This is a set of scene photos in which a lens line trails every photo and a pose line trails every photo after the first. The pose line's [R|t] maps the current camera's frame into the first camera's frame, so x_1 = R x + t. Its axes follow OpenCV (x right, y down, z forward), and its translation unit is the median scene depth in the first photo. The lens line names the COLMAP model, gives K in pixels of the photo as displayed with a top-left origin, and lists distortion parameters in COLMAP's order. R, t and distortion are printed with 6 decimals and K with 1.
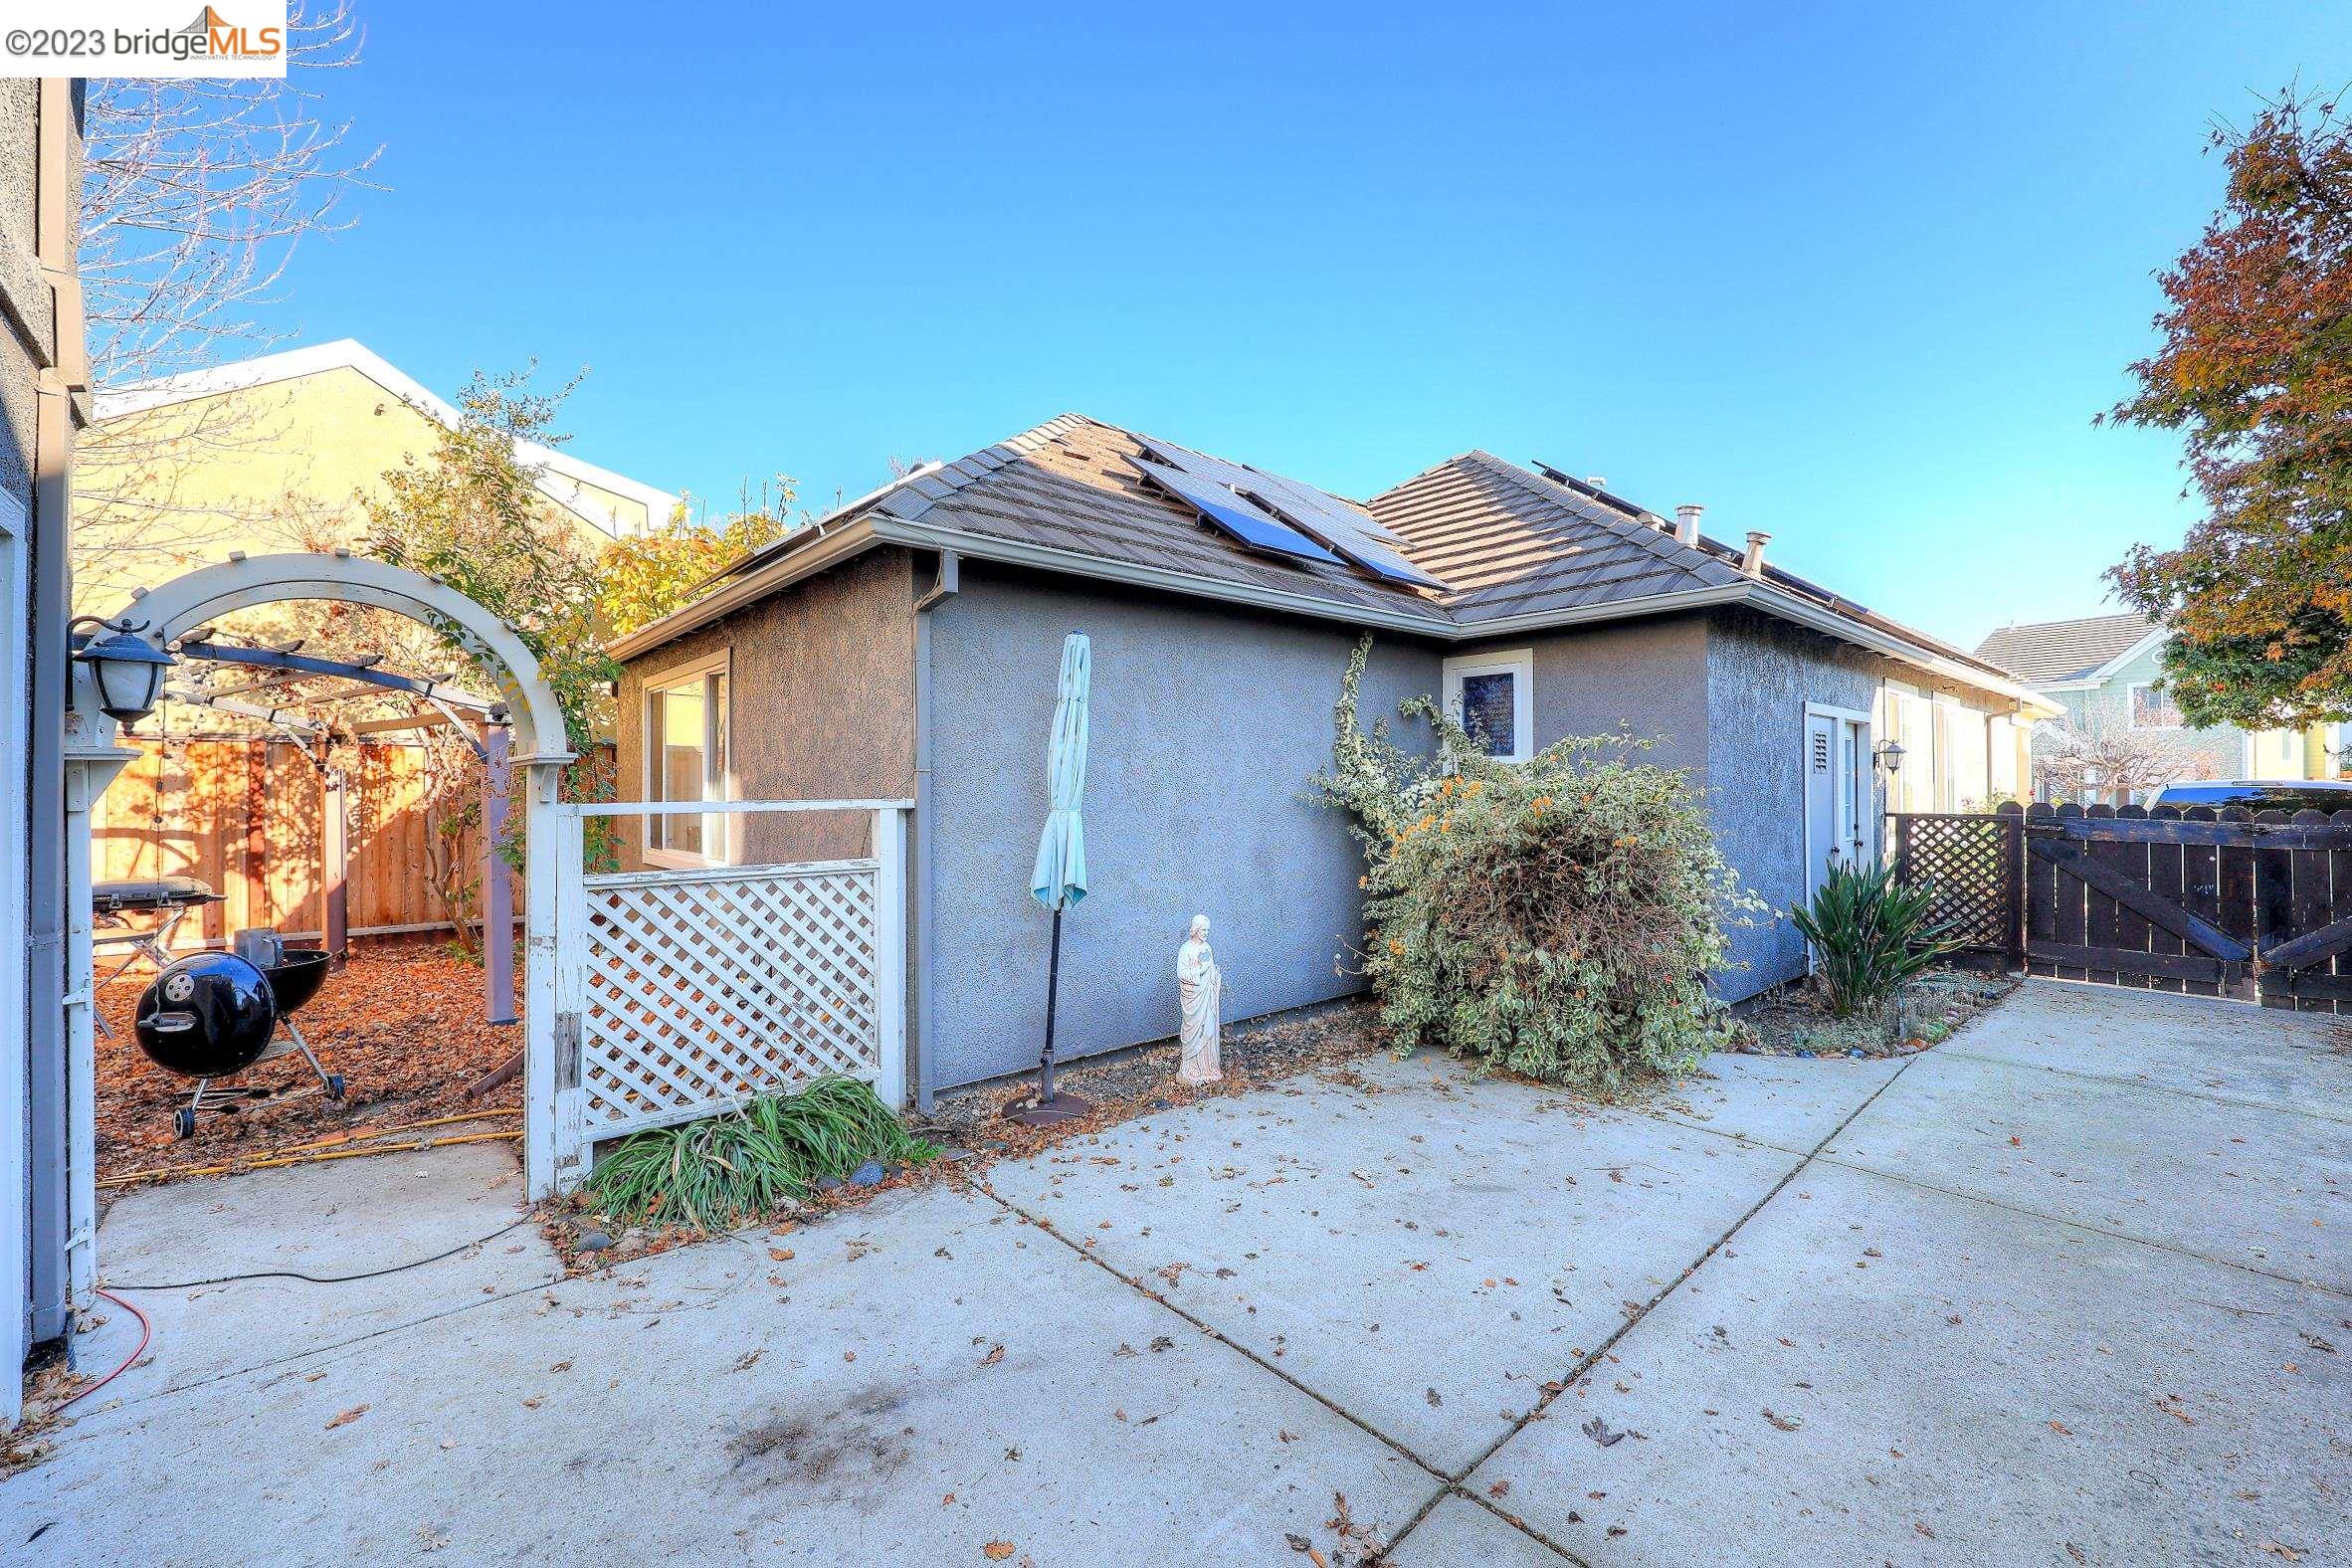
lens RADIAL K [[942.2, 0, 1198.8], [0, 942.2, 779.9], [0, 0, 1]] dist [-0.000268, -0.000038]
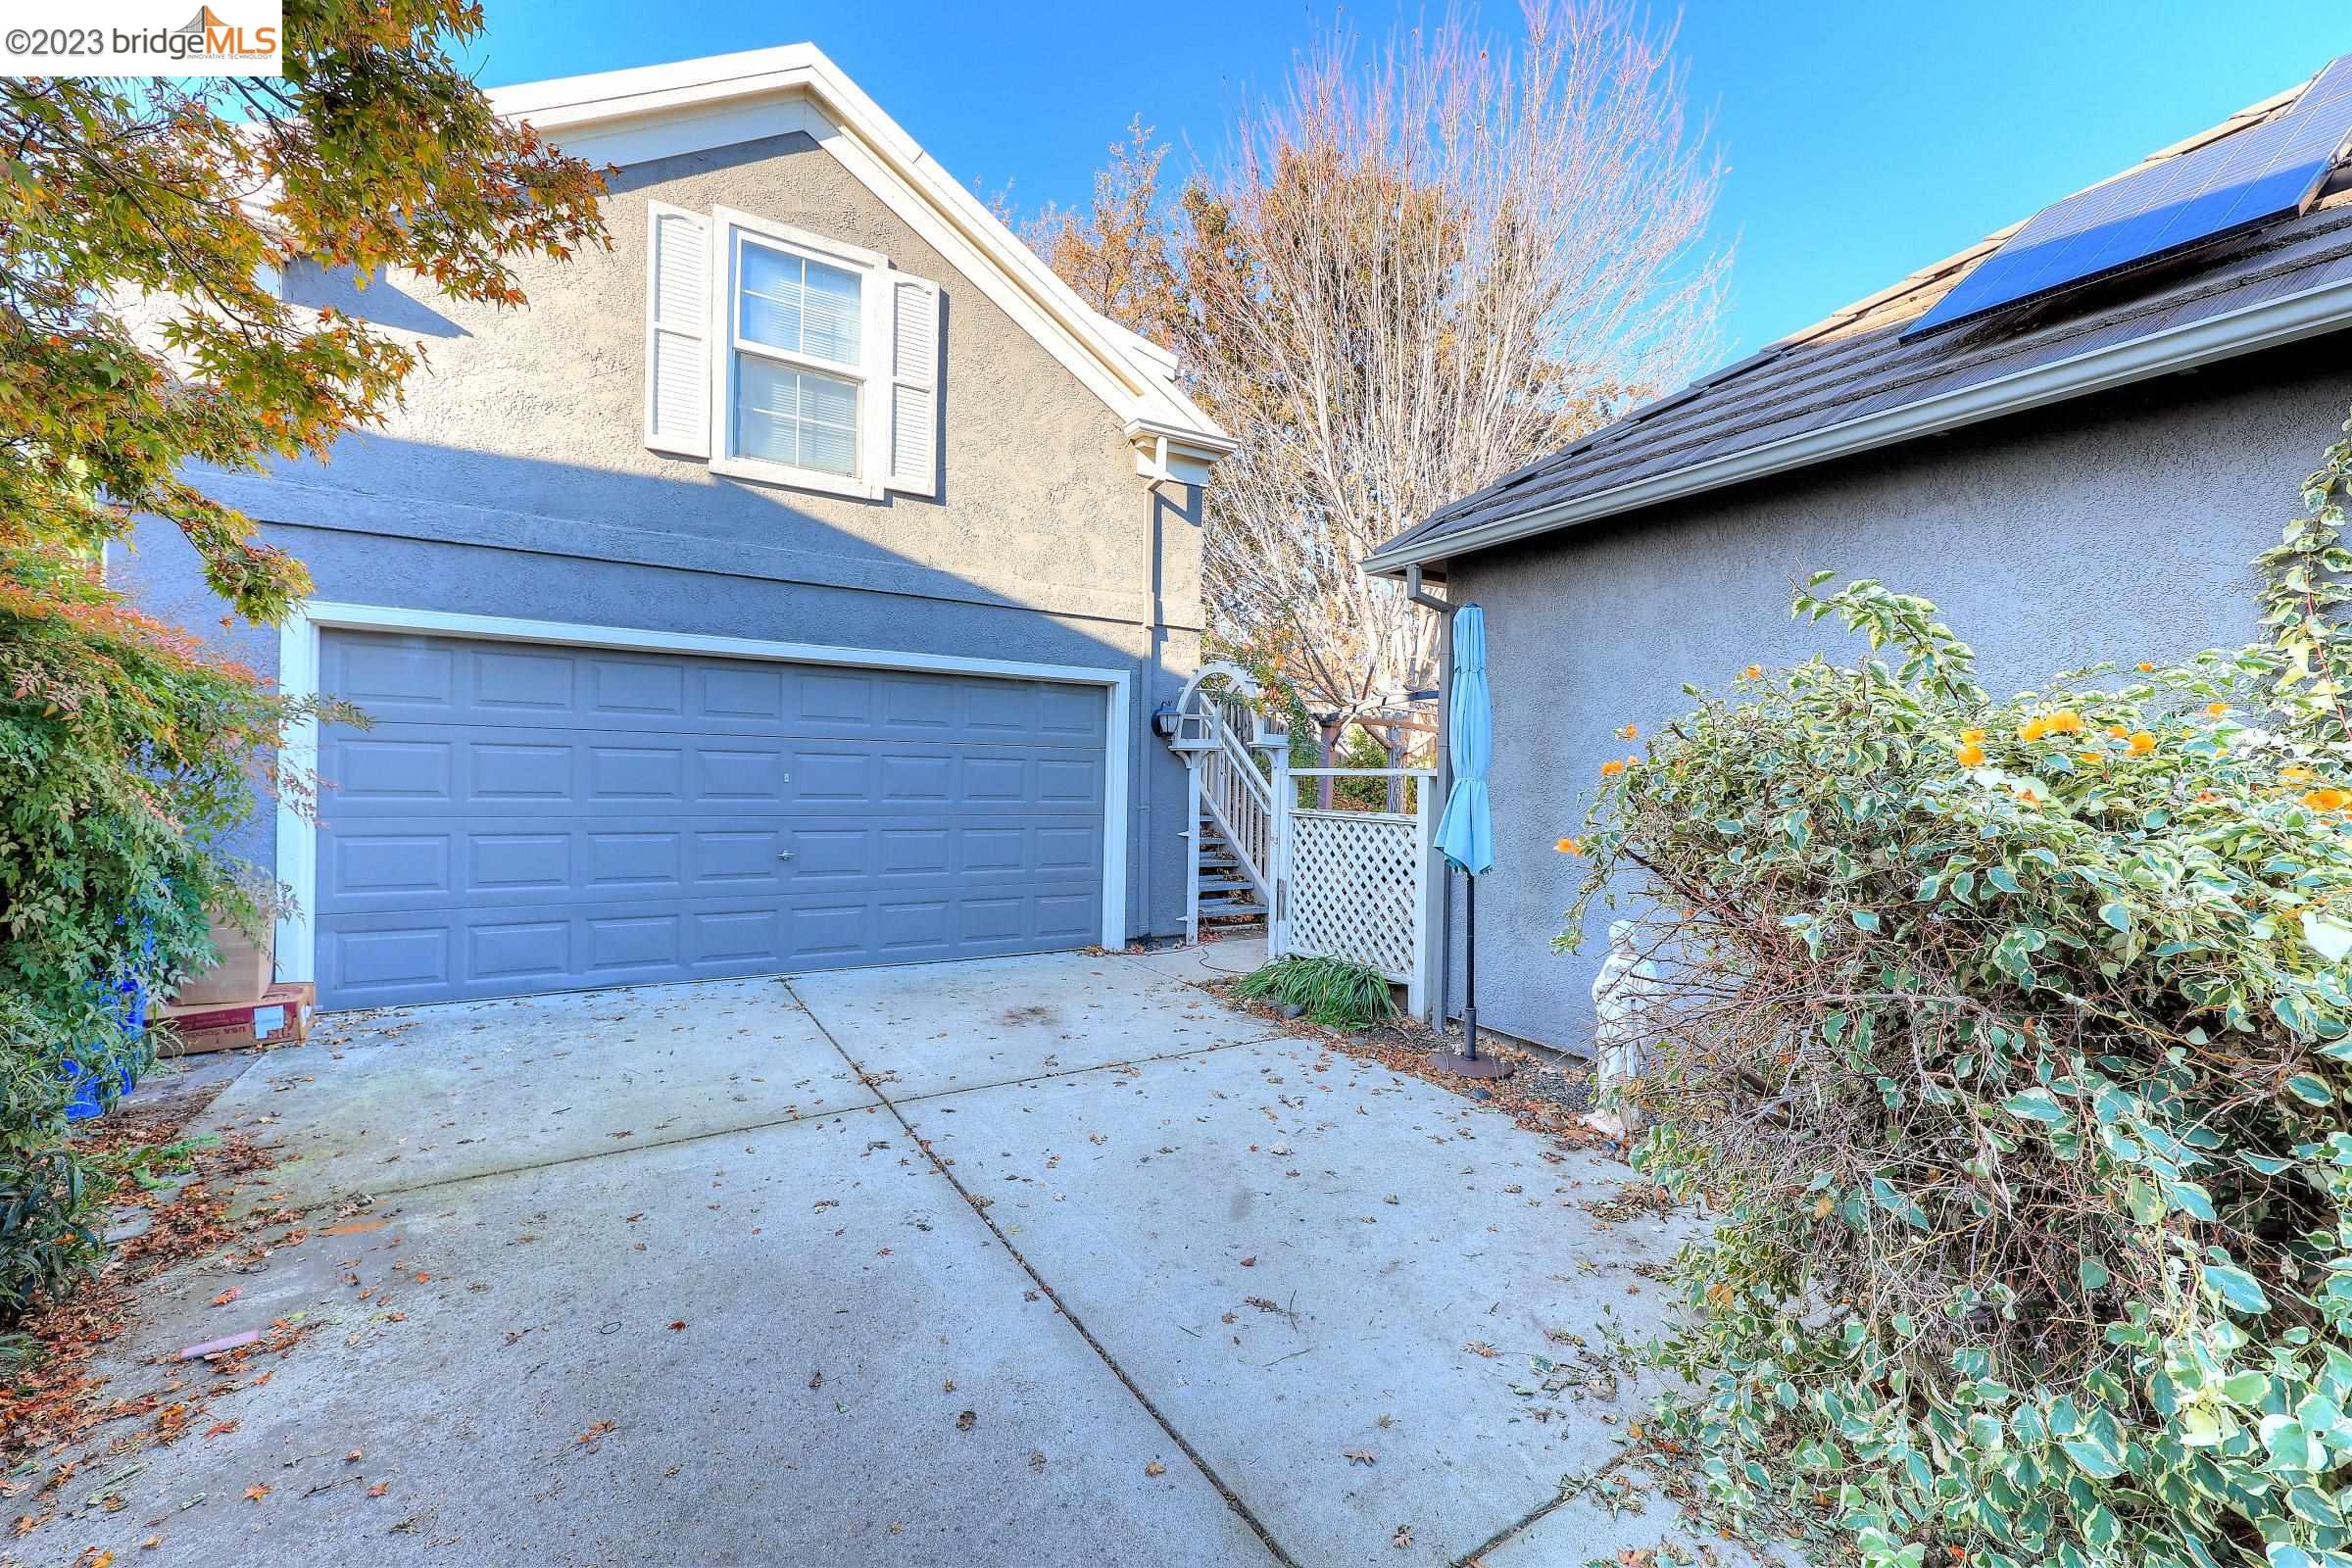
lens RADIAL K [[942.2, 0, 1193.9], [0, 942.2, 781.1], [0, 0, 1]] dist [-0.000268, -0.000038]
pose [[-0.178388, 0.004128, -0.983952, 1.162438], [-0.008975, 0.999943, 0.005822, 0.036657], [0.983919, 0.009870, -0.178340, 1.102440]]
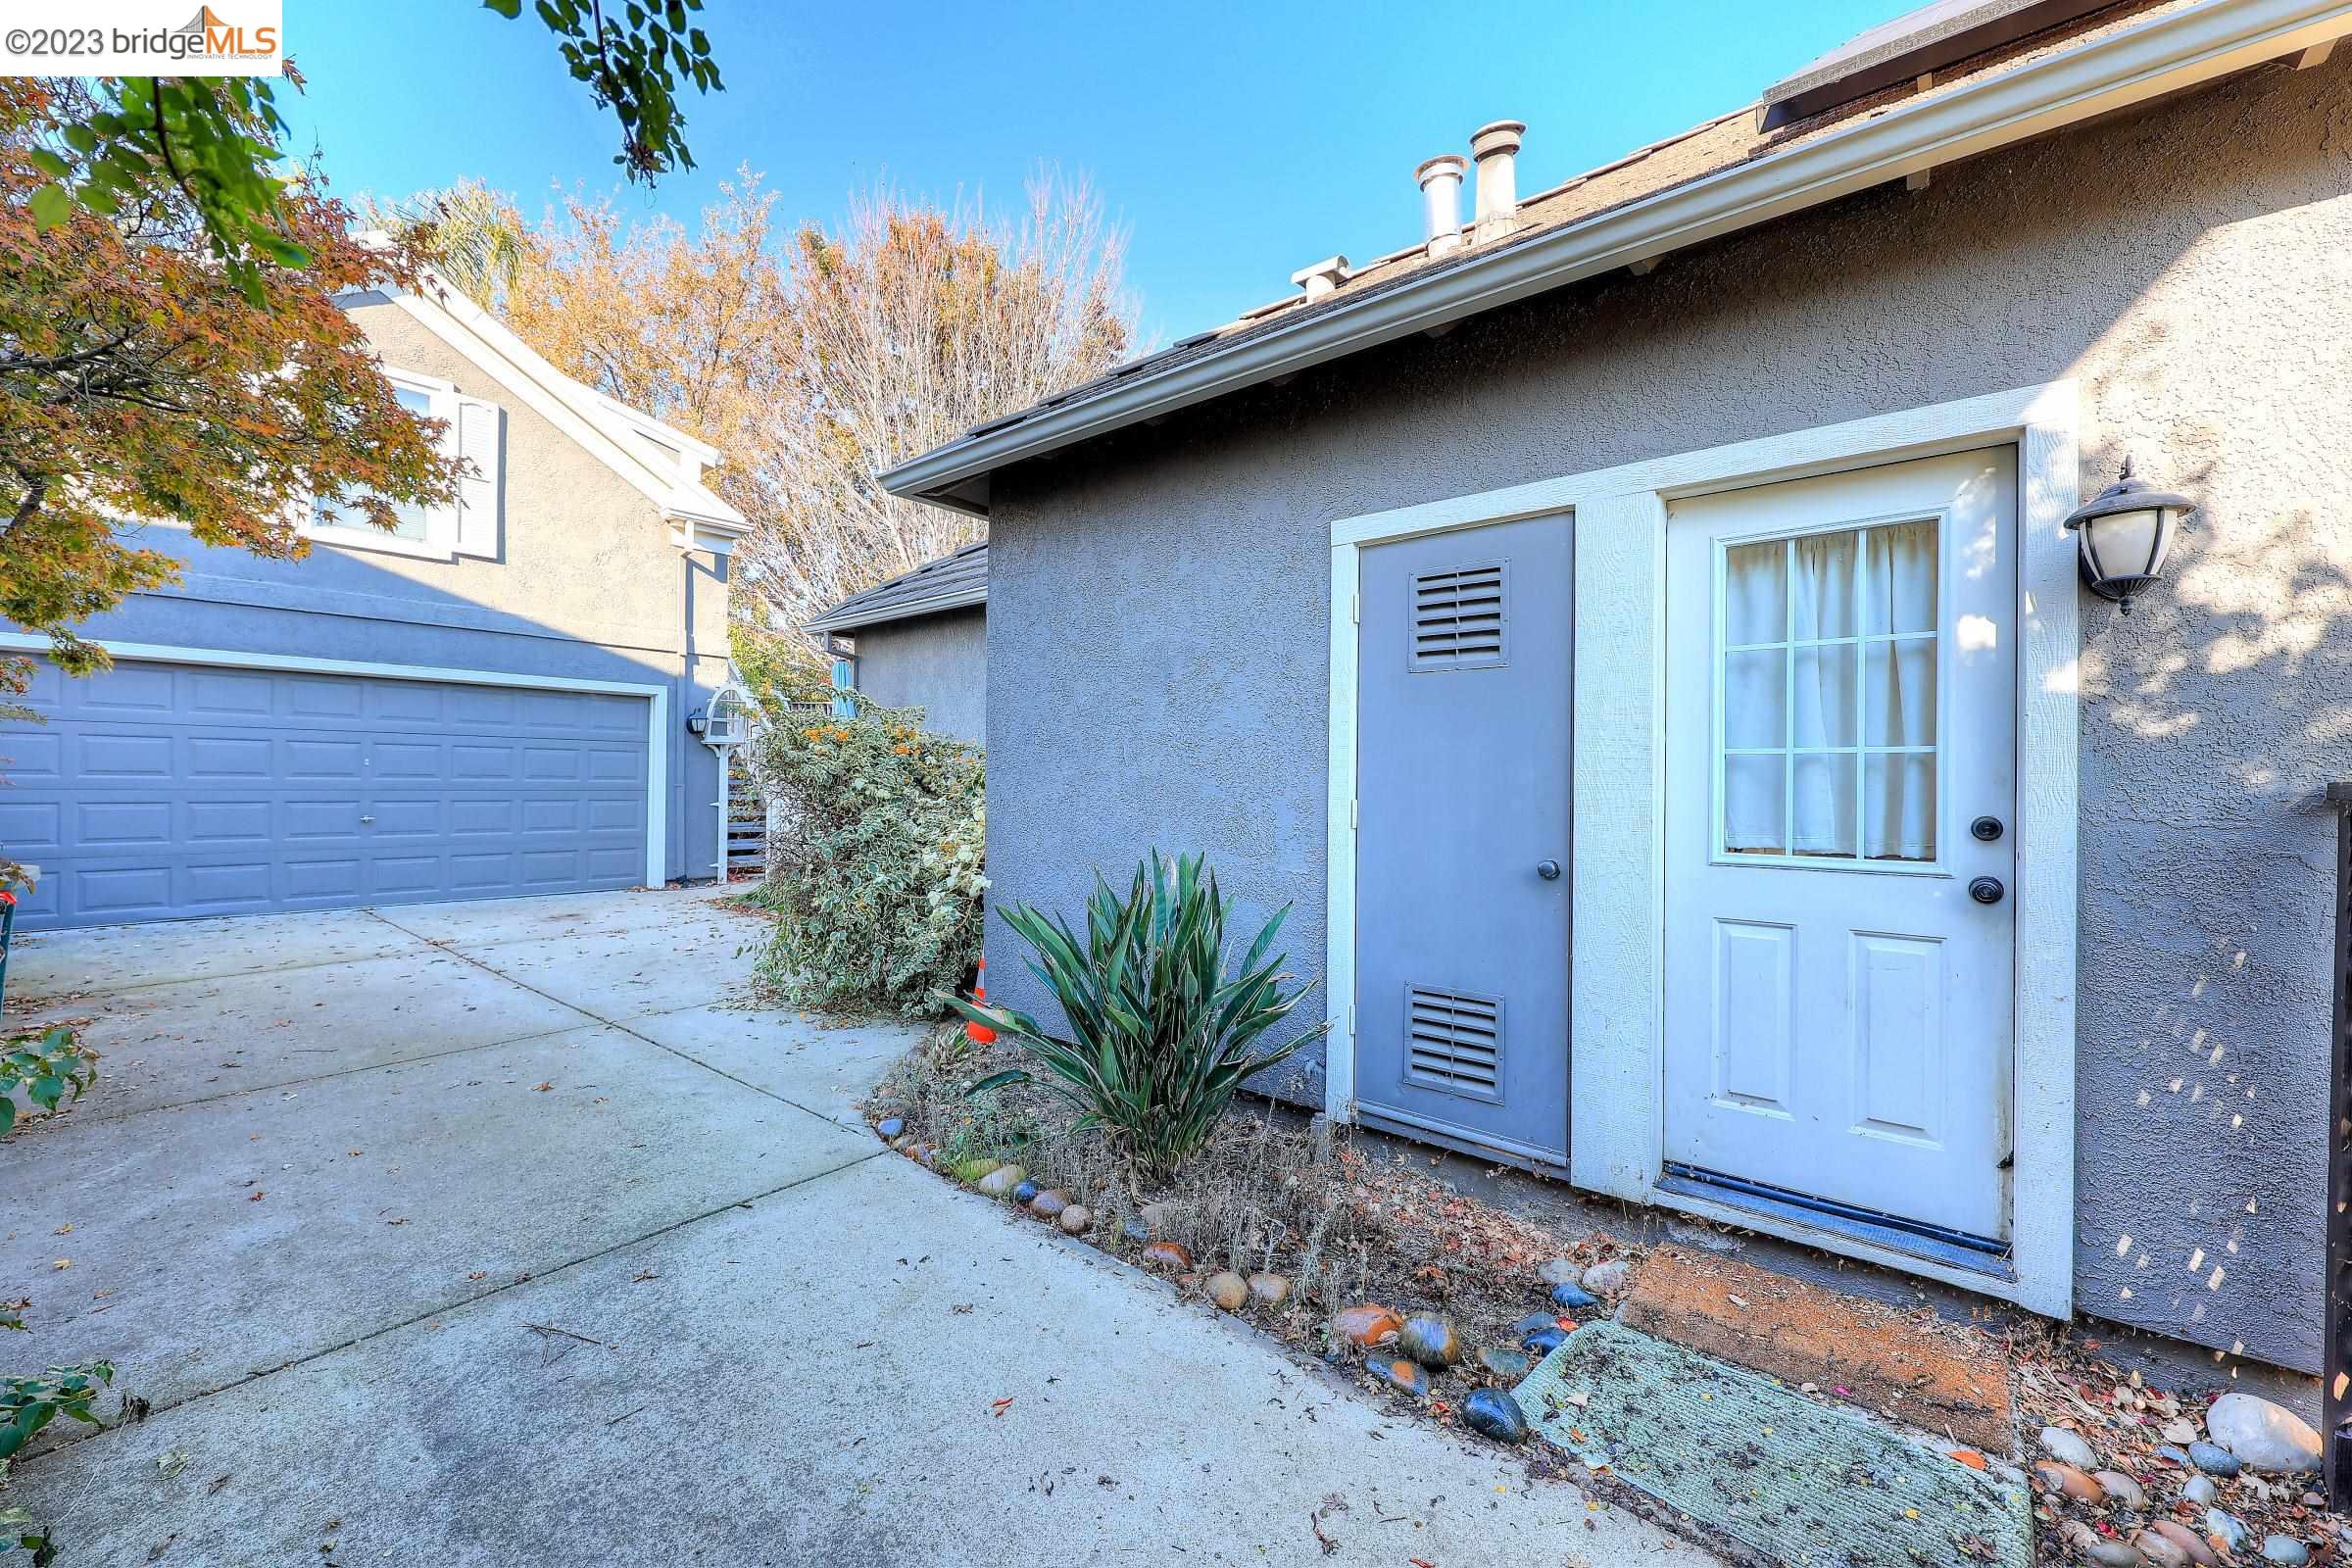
lens RADIAL K [[942.2, 0, 1183.6], [0, 942.2, 781.5], [0, 0, 1]] dist [-0.000268, -0.000038]
pose [[0.139527, 0.002503, -0.990215, 2.173541], [-0.001011, 0.999997, 0.002385, 0.087425], [0.990218, 0.000669, 0.139529, 1.727759]]
